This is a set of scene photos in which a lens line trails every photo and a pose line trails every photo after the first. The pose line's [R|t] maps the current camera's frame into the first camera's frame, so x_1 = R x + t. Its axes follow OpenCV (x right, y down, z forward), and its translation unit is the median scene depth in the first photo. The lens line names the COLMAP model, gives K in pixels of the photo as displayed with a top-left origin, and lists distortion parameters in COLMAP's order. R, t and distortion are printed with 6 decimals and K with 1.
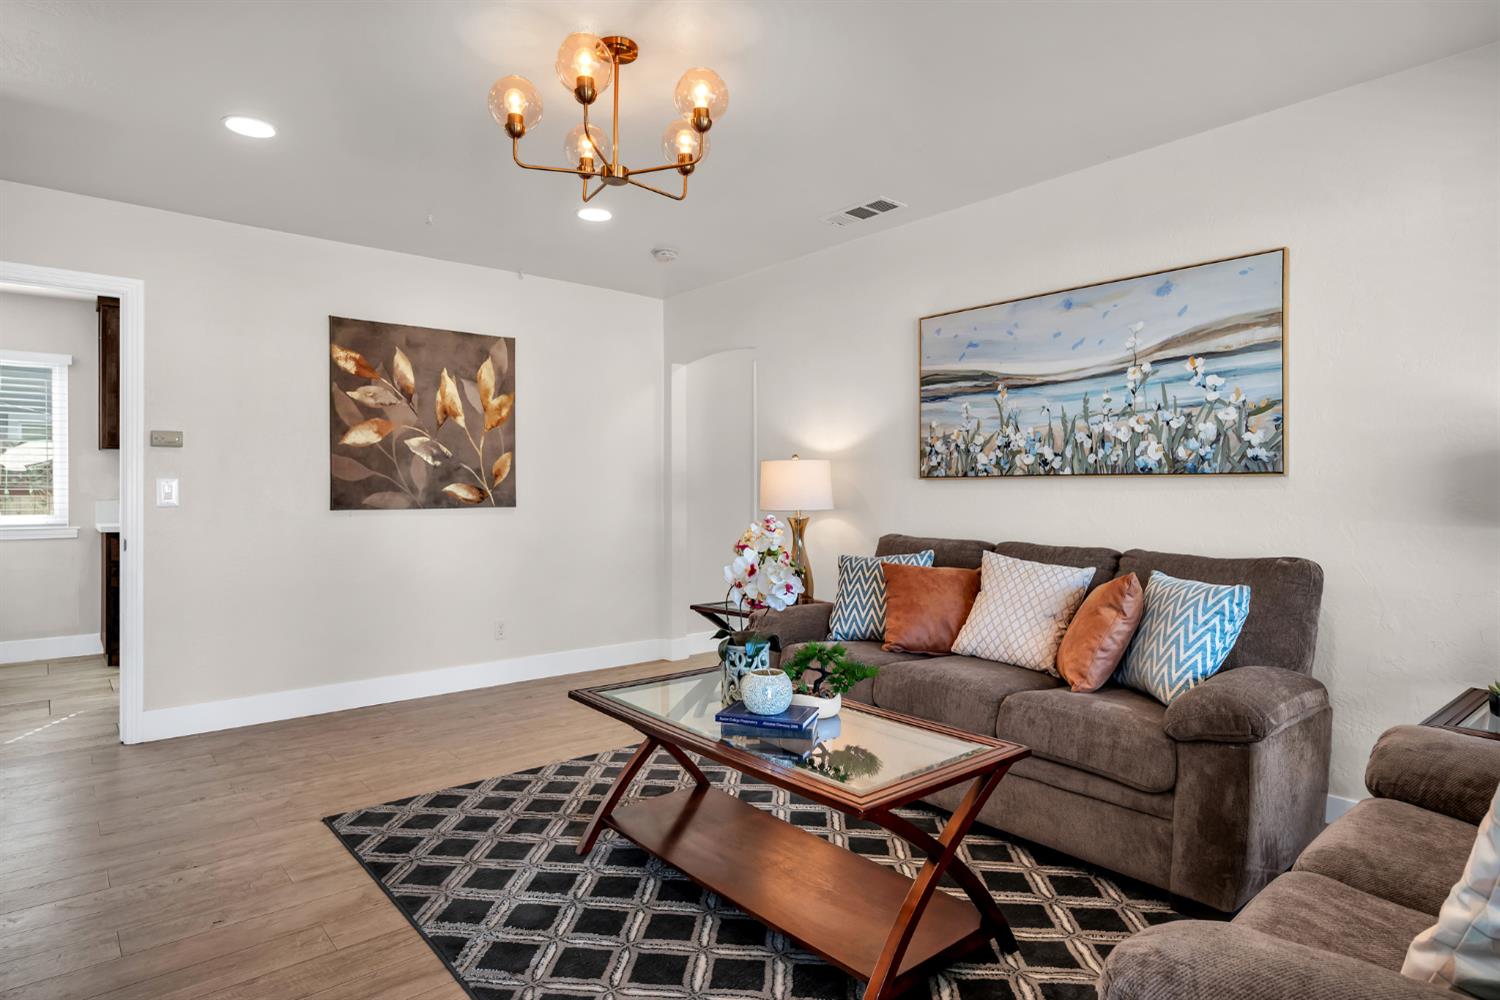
lens RADIAL K [[827.8, 0, 750.0], [0, 827.8, 500.0], [0, 0, 1]] dist [-0.003636, -0.001040]
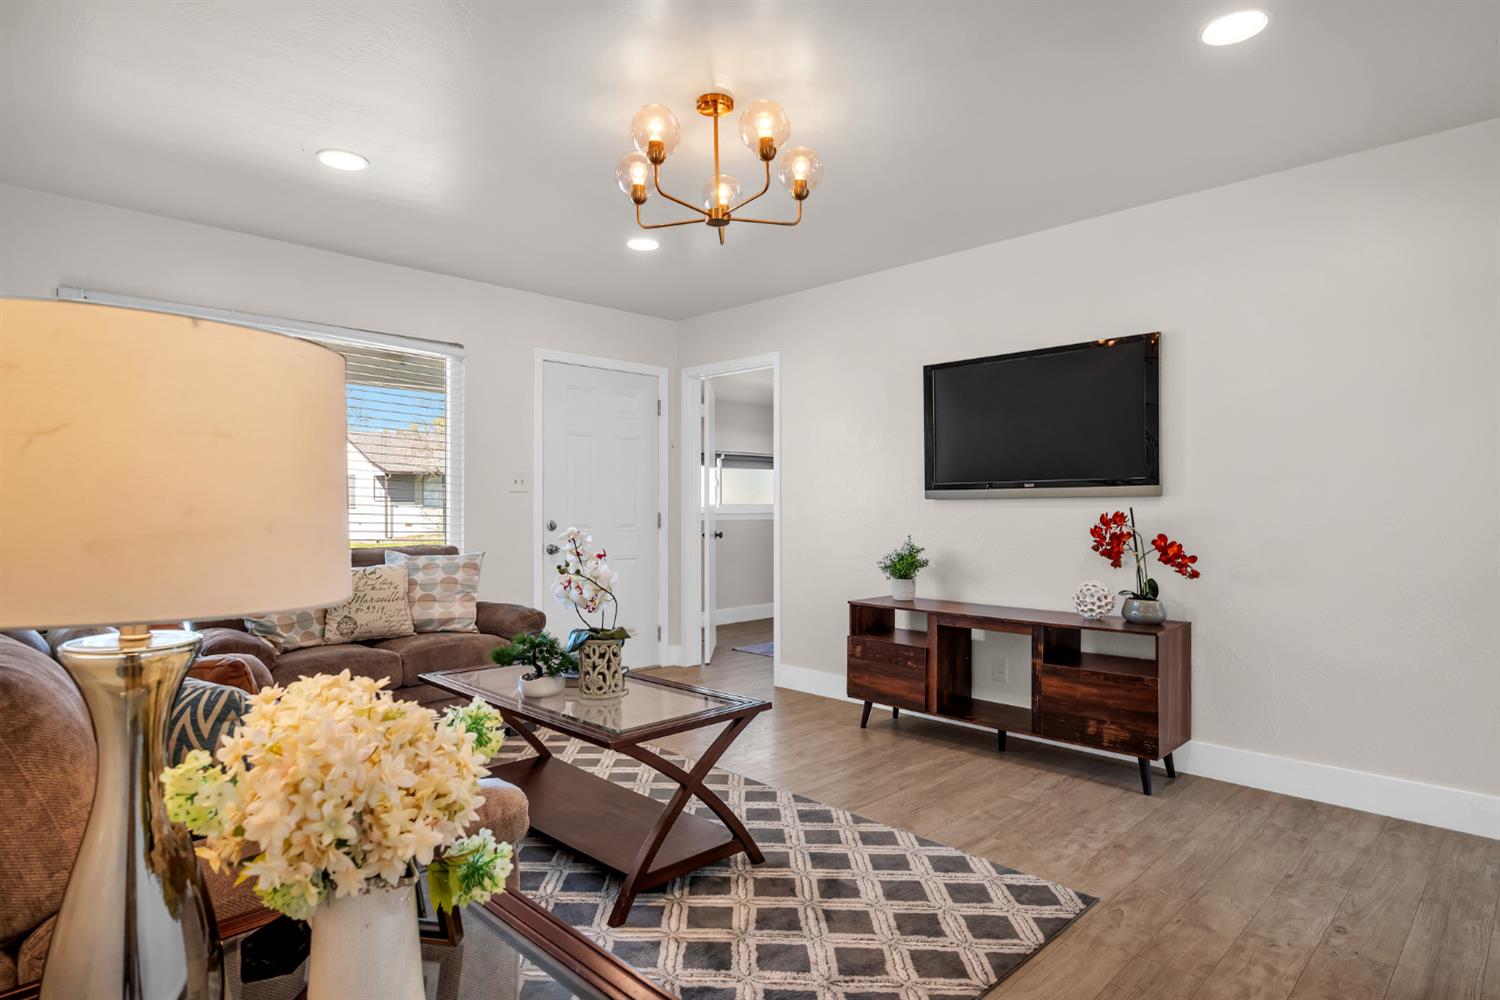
lens RADIAL K [[827.8, 0, 750.0], [0, 827.8, 500.0], [0, 0, 1]] dist [-0.003636, -0.001040]
pose [[-0.996384, -0.000202, -0.084969, -0.081733], [-0.000713, 0.999982, 0.005982, -0.018237], [0.084966, 0.006021, -0.996366, 1.565221]]
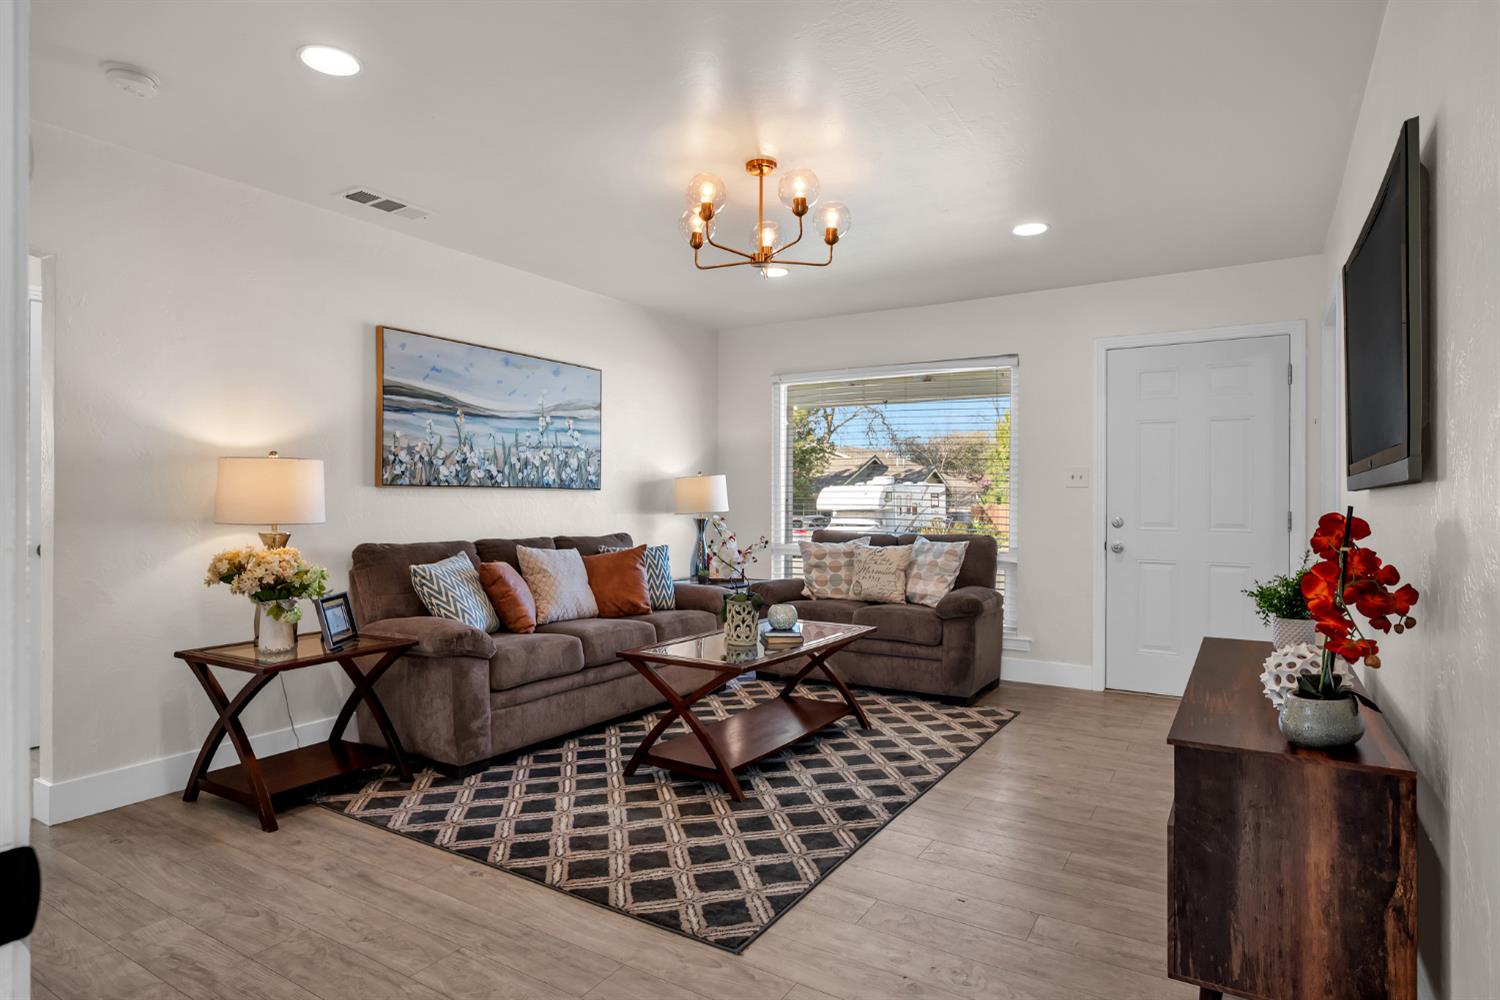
lens RADIAL K [[827.8, 0, 750.0], [0, 827.8, 500.0], [0, 0, 1]] dist [-0.003636, -0.001040]
pose [[-0.306304, -0.002273, 0.951931, -1.051386], [0.007633, 0.999959, 0.004844, -0.012716], [-0.951903, 0.008750, -0.306274, 1.052486]]
